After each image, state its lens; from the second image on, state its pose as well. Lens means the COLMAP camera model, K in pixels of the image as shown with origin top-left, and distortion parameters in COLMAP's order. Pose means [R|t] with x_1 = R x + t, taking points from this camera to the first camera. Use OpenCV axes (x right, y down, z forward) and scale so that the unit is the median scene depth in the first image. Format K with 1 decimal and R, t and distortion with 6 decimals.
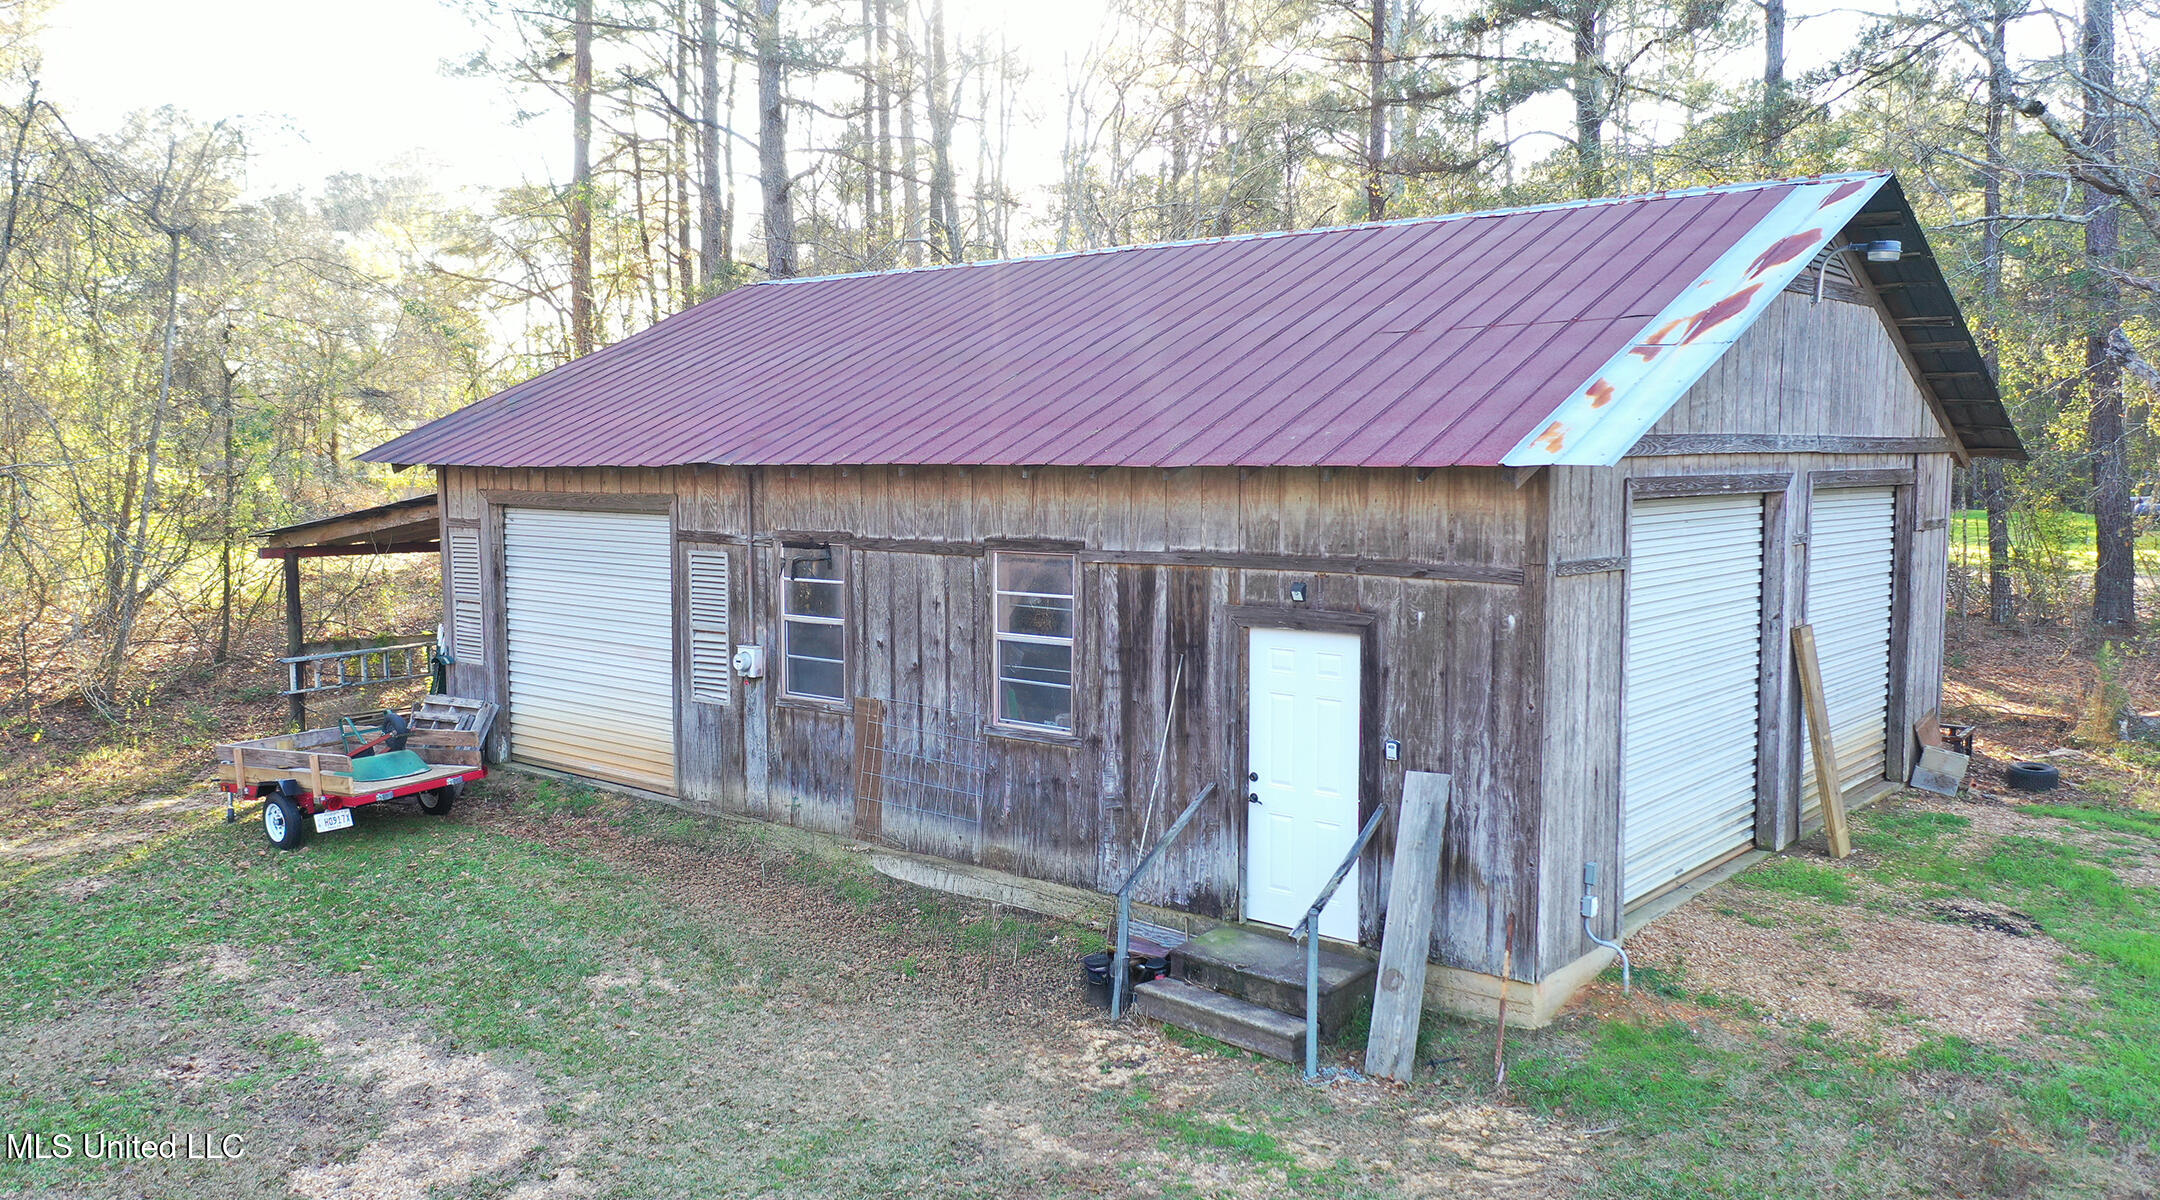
lens RADIAL K [[1690.2, 0, 1080.0], [0, 1690.2, 600.0], [0, 0, 1]] dist [-0.002470, 0.003879]
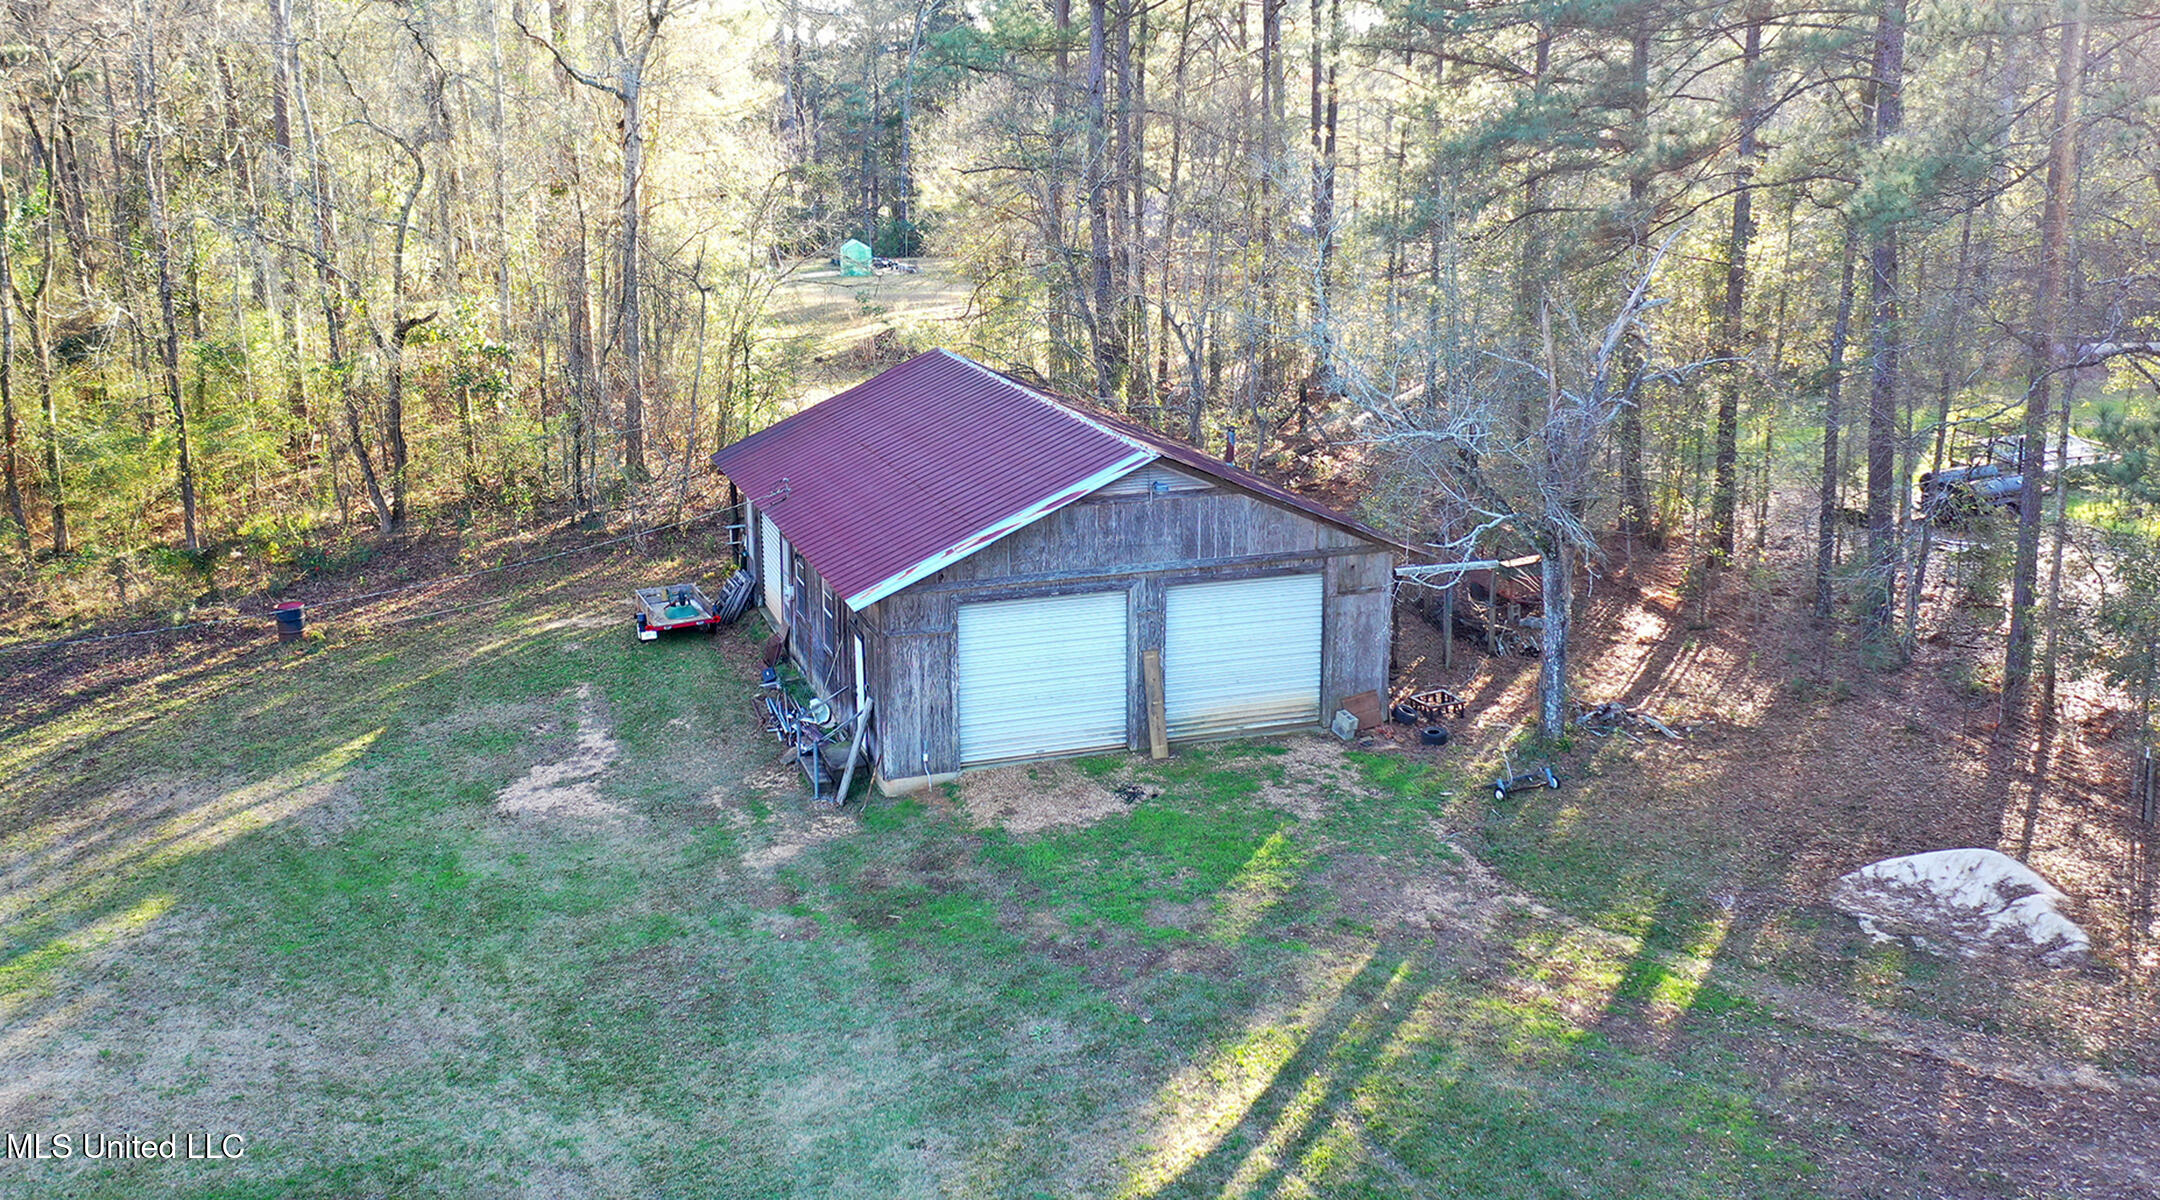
lens RADIAL K [[1690.2, 0, 1080.0], [0, 1690.2, 600.0], [0, 0, 1]] dist [-0.002470, 0.003879]
pose [[0.885842, 0.132330, -0.444716, 1.572387], [-0.058636, 0.982711, 0.175617, -0.508645], [0.460267, -0.129493, 0.878286, -1.108765]]
